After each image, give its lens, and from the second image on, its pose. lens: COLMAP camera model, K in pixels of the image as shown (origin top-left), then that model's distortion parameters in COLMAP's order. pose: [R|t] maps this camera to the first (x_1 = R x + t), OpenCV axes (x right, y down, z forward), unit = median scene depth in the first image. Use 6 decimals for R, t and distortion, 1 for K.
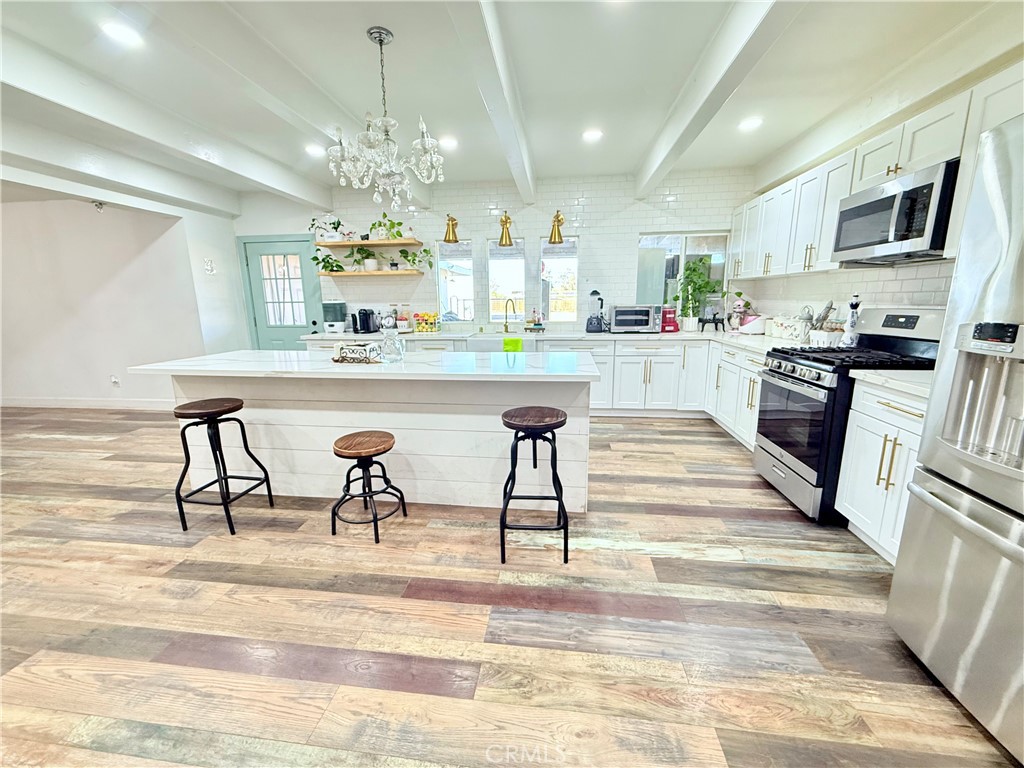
lens RADIAL K [[409.7, 0, 512.6], [0, 409.7, 382.9], [0, 0, 1]] dist [0.000292, 0.000238]
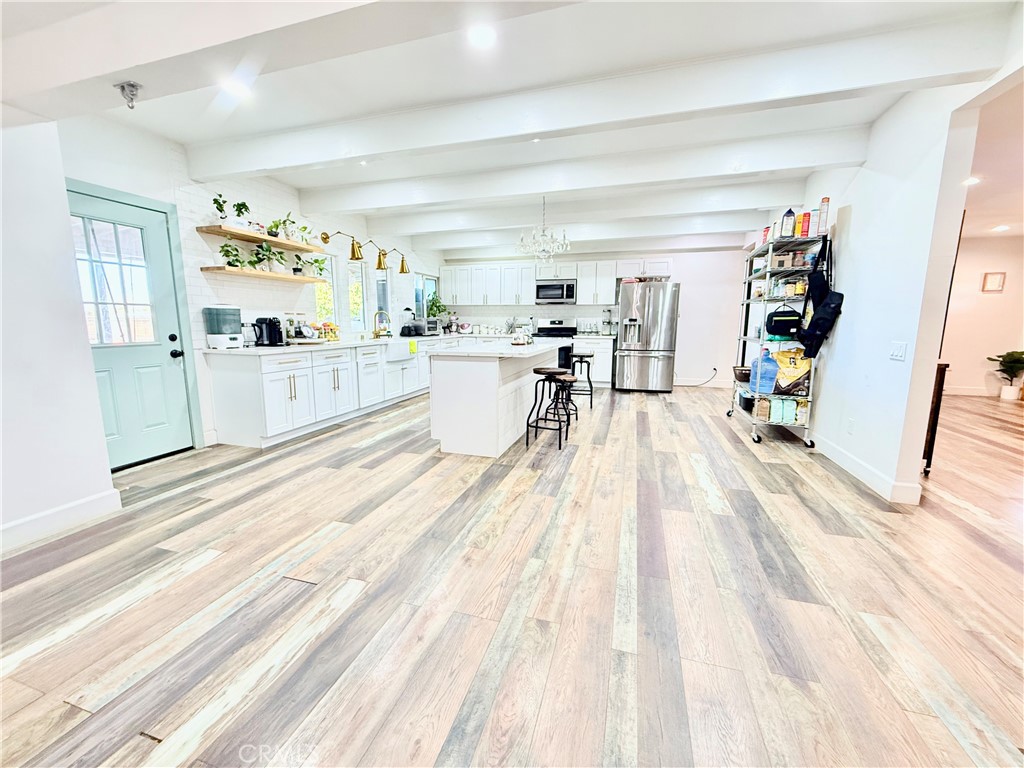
lens RADIAL K [[409.7, 0, 507.5], [0, 409.7, 380.6], [0, 0, 1]] dist [0.000292, 0.000238]
pose [[0.170021, -0.130341, 0.976783, -1.238500], [0.193162, 0.976393, 0.096667, -0.048304], [-0.966324, 0.172242, 0.191184, 0.449573]]
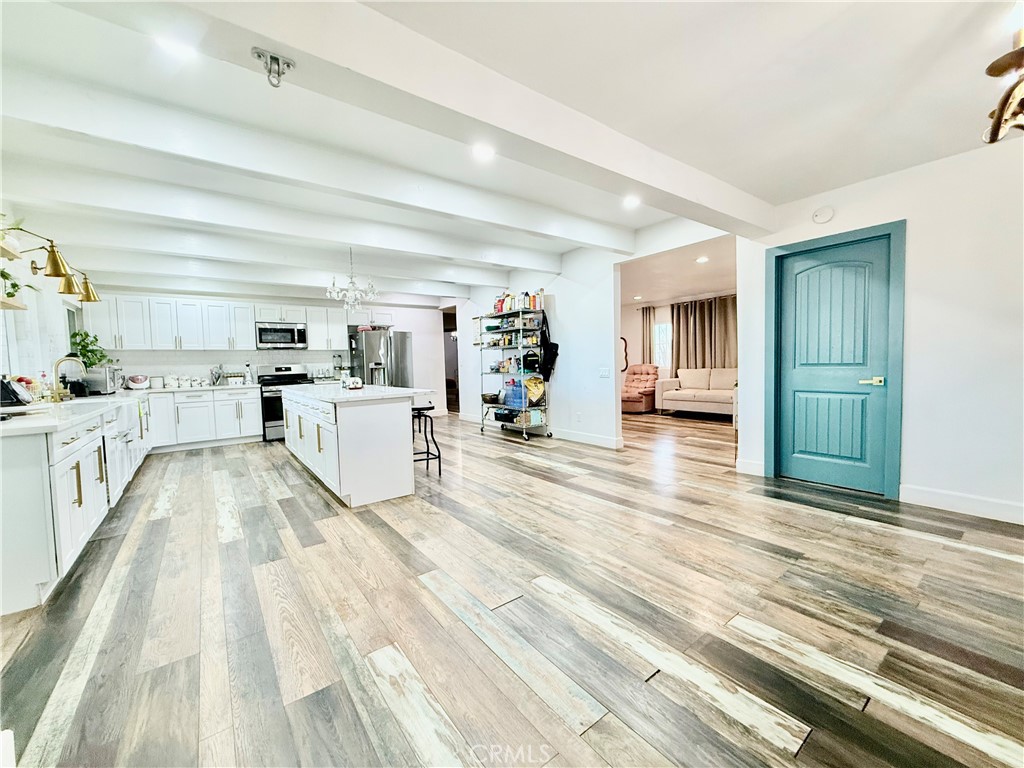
lens RADIAL K [[409.7, 0, 508.9], [0, 409.7, 377.7], [0, 0, 1]] dist [0.000292, 0.000238]
pose [[-0.695199, 0.005164, 0.718798, -1.211437], [0.179803, 0.969435, 0.166935, -0.155637], [-0.695966, 0.245296, -0.674879, 0.999642]]
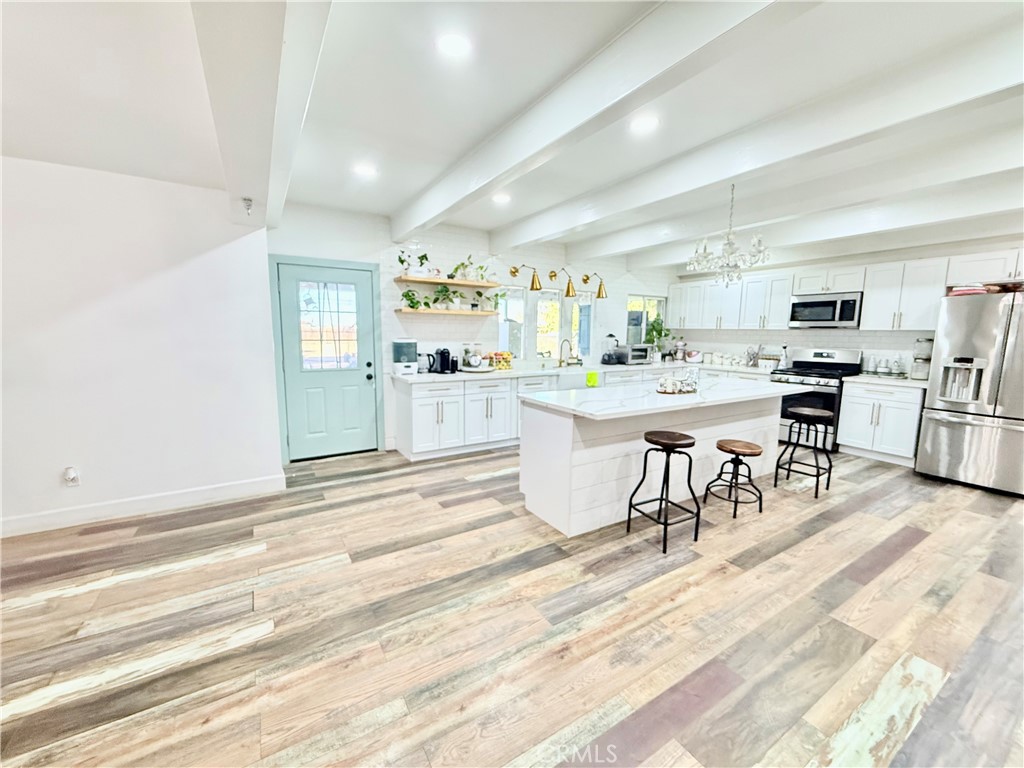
lens RADIAL K [[409.7, 0, 509.8], [0, 409.7, 382.5], [0, 0, 1]] dist [0.000292, 0.000238]
pose [[0.776454, -0.059111, 0.627396, -0.949234], [0.106988, 0.993503, -0.038801, -0.053262], [-0.621026, 0.097251, 0.777733, 0.187374]]
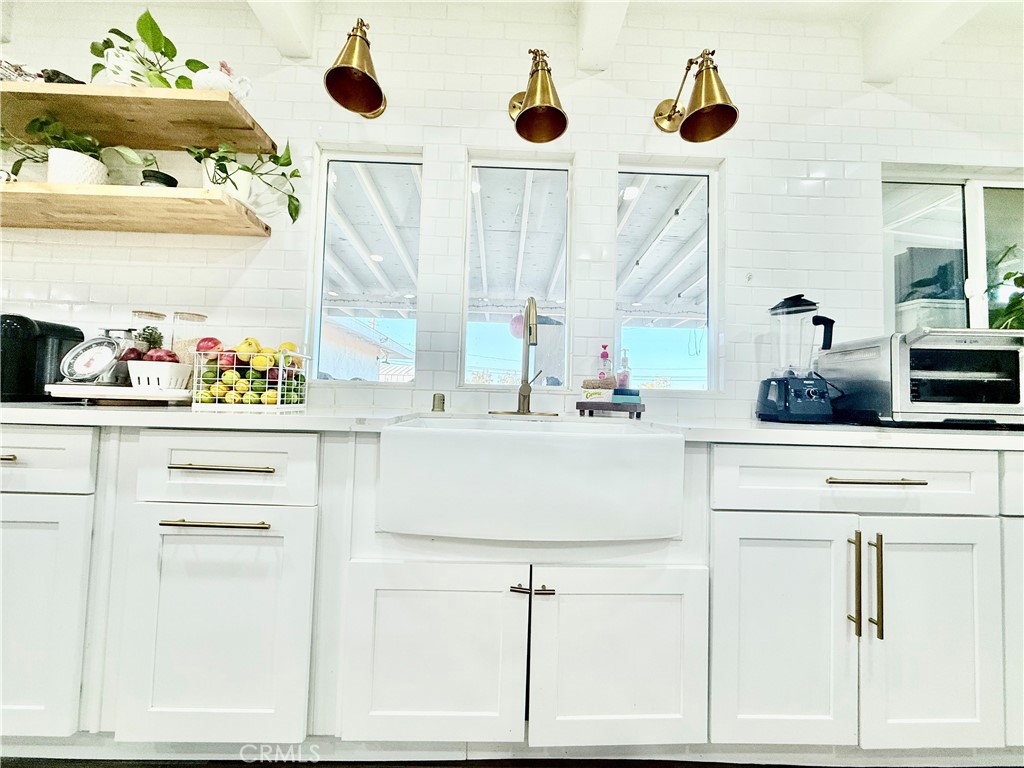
lens RADIAL K [[409.7, 0, 509.5], [0, 409.7, 381.3], [0, 0, 1]] dist [0.000292, 0.000238]
pose [[0.987657, 0.047374, 0.149298, -0.077973], [-0.009603, 0.969686, -0.244164, -0.079628], [-0.156339, 0.239717, 0.958172, 0.767244]]
